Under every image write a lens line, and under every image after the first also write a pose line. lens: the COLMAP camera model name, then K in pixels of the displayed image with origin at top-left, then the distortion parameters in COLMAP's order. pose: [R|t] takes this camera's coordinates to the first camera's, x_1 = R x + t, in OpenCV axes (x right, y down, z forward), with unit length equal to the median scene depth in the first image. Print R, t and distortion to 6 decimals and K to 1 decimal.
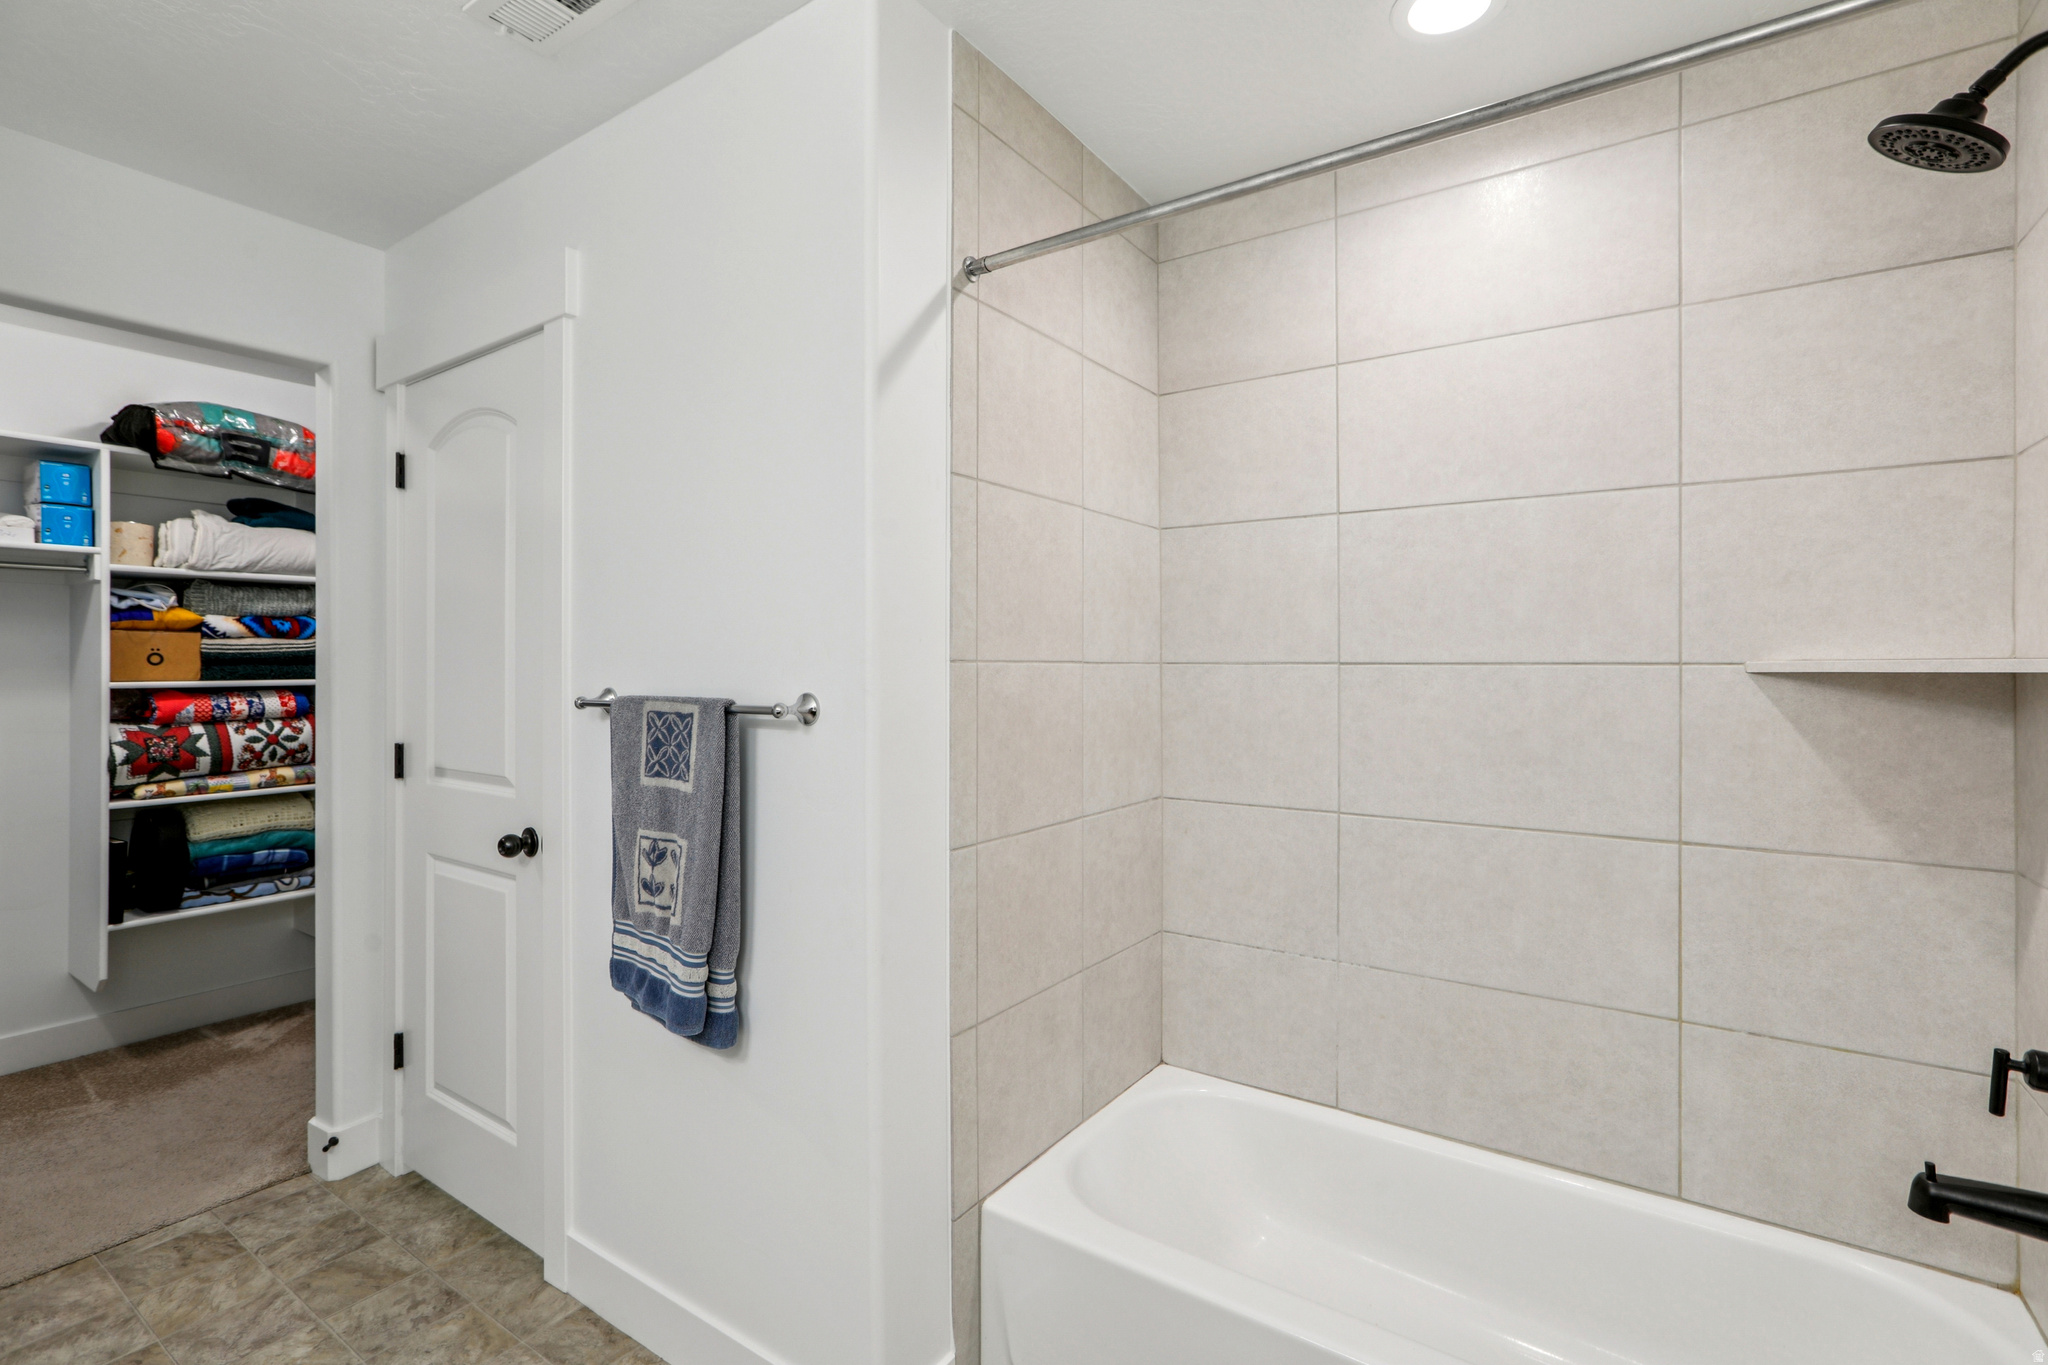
lens RADIAL K [[924.1, 0, 1018.7], [0, 924.1, 662.6], [0, 0, 1]] dist [-0.019989, 0.009005]
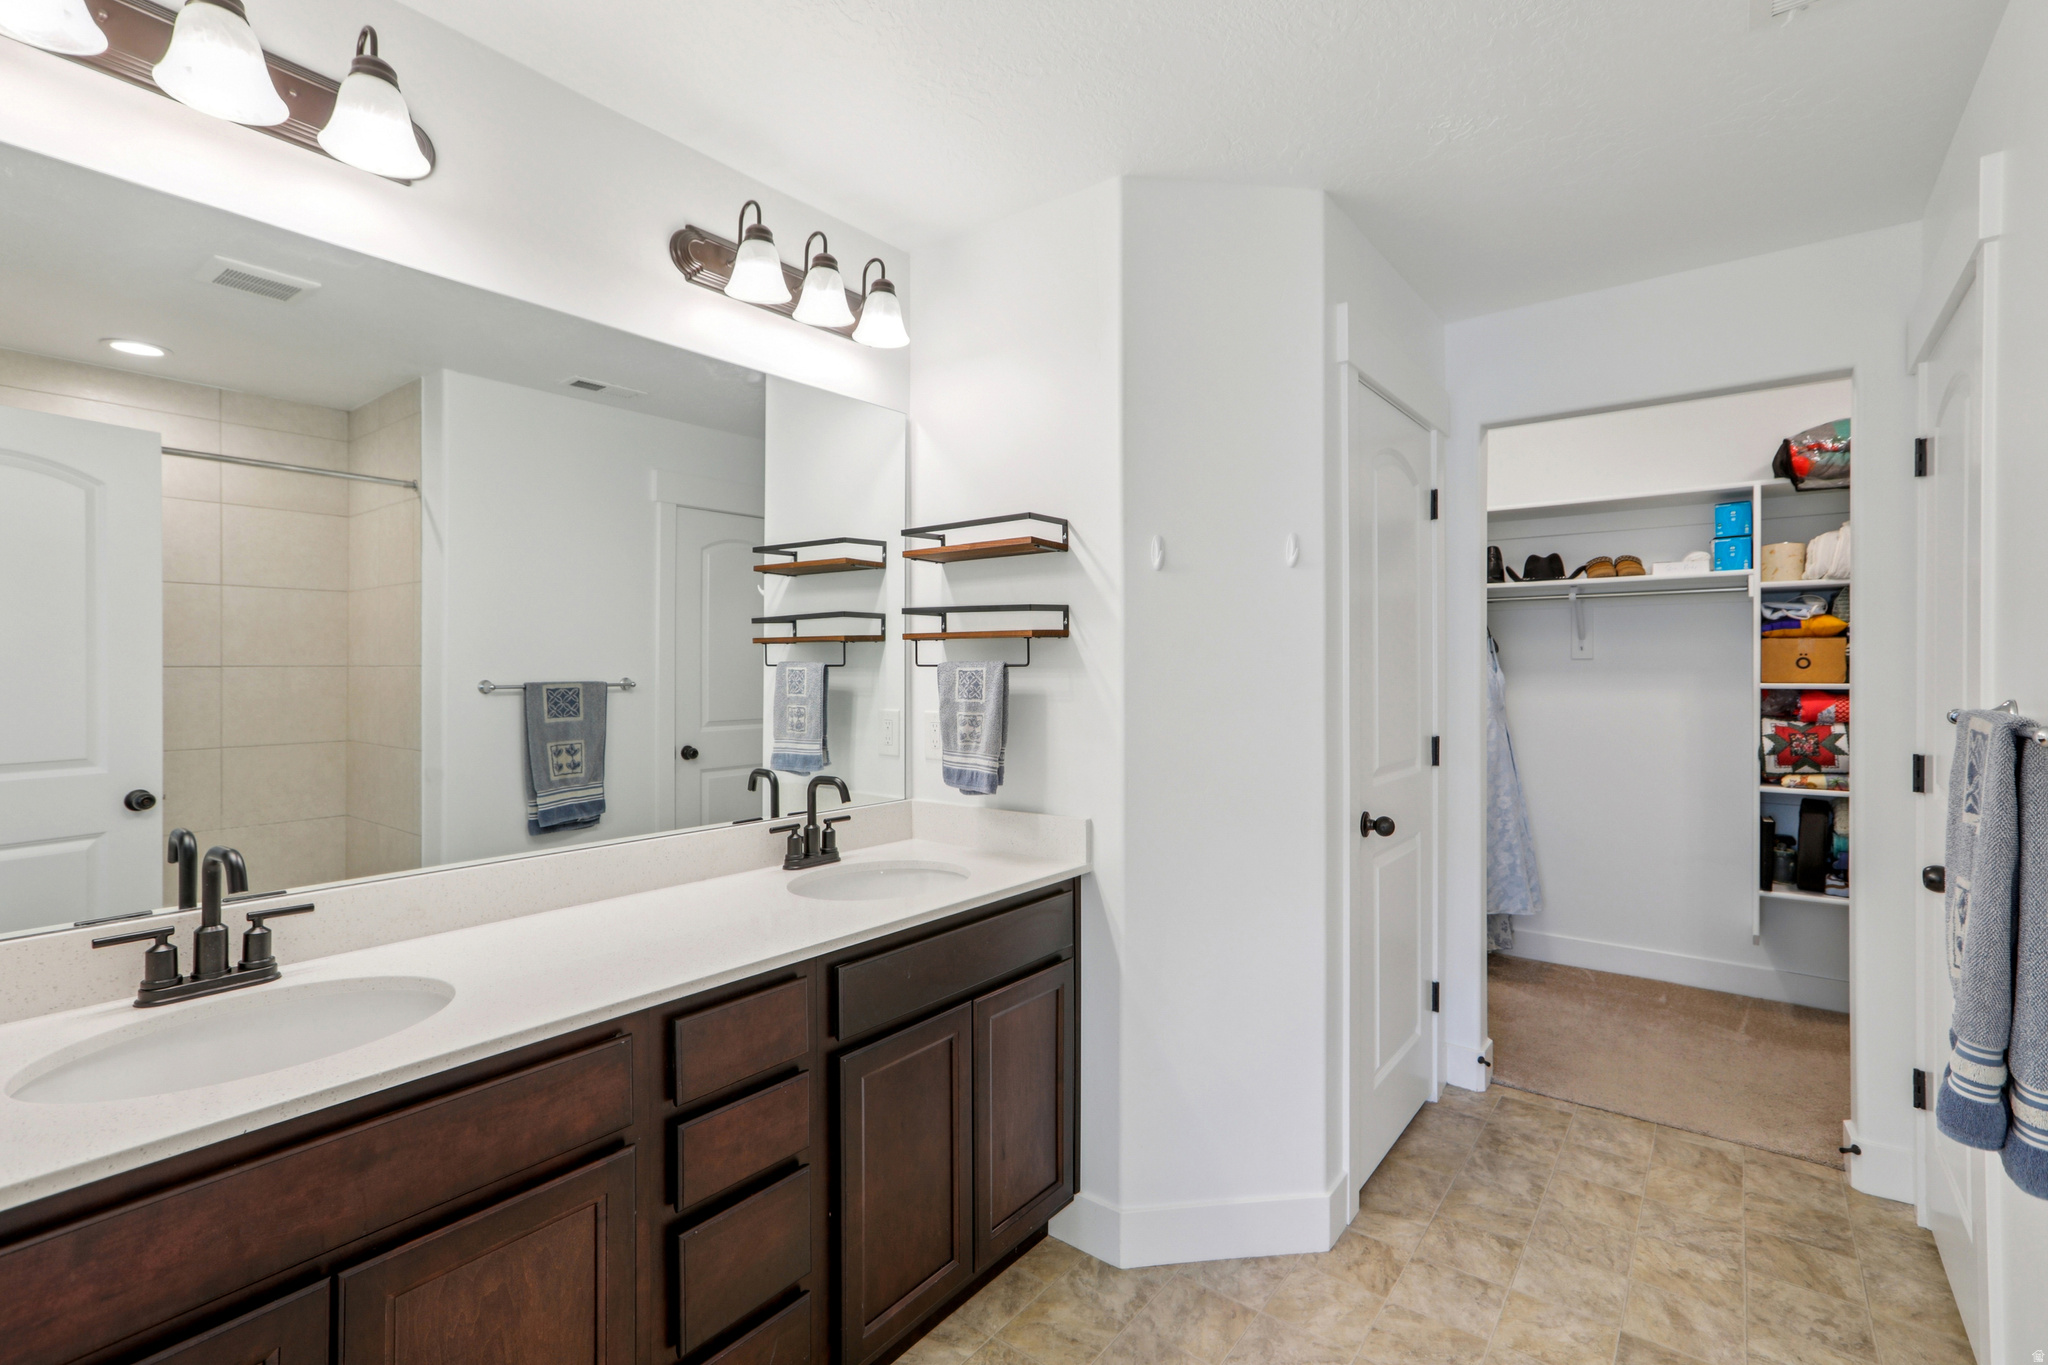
lens RADIAL K [[924.1, 0, 1018.7], [0, 924.1, 662.6], [0, 0, 1]] dist [-0.019989, 0.009005]
pose [[-0.064270, -0.006318, -0.997913, 0.238896], [0.003709, 0.999972, -0.006570, -0.000757], [0.997926, -0.004124, -0.064245, 0.127717]]
